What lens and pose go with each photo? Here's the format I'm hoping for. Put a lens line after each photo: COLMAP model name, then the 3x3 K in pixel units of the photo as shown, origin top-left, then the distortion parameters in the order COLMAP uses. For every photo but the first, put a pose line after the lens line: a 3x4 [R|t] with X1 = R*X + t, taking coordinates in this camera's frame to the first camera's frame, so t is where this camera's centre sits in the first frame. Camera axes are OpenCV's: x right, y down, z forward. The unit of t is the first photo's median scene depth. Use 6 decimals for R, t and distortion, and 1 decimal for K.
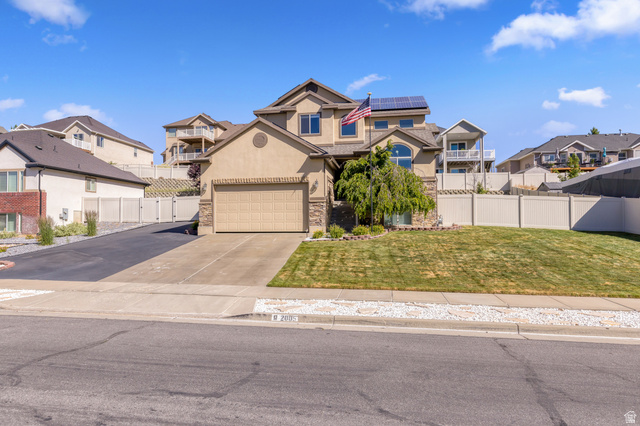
lens RADIAL K [[392.9, 0, 318.9], [0, 392.9, 214.2], [0, 0, 1]] dist [0.004210, 0.000744]
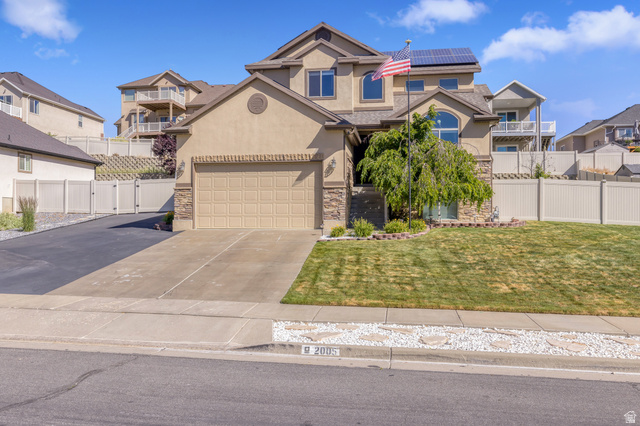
lens RADIAL K [[508.9, 0, 320.3], [0, 508.9, 212.5], [0, 0, 1]] dist [0.003833, -0.000916]
pose [[0.999934, 0.007044, 0.009047, -0.037761], [-0.007189, 0.999844, 0.016130, 0.000487], [-0.008932, -0.016194, 0.999829, 0.034549]]
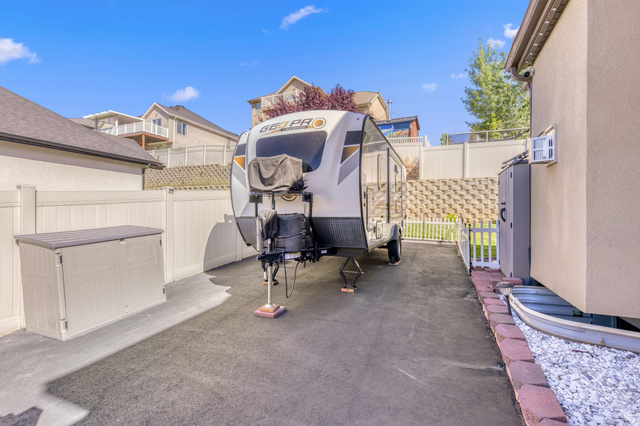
lens RADIAL K [[289.8, 0, 321.0], [0, 289.8, 212.2], [0, 0, 1]] dist [-0.001265, 0.000059]
pose [[0.970947, 0.012647, -0.238961, -0.362936], [-0.008547, 0.999798, 0.018186, -0.059915], [0.239143, -0.015615, 0.970859, 1.429021]]
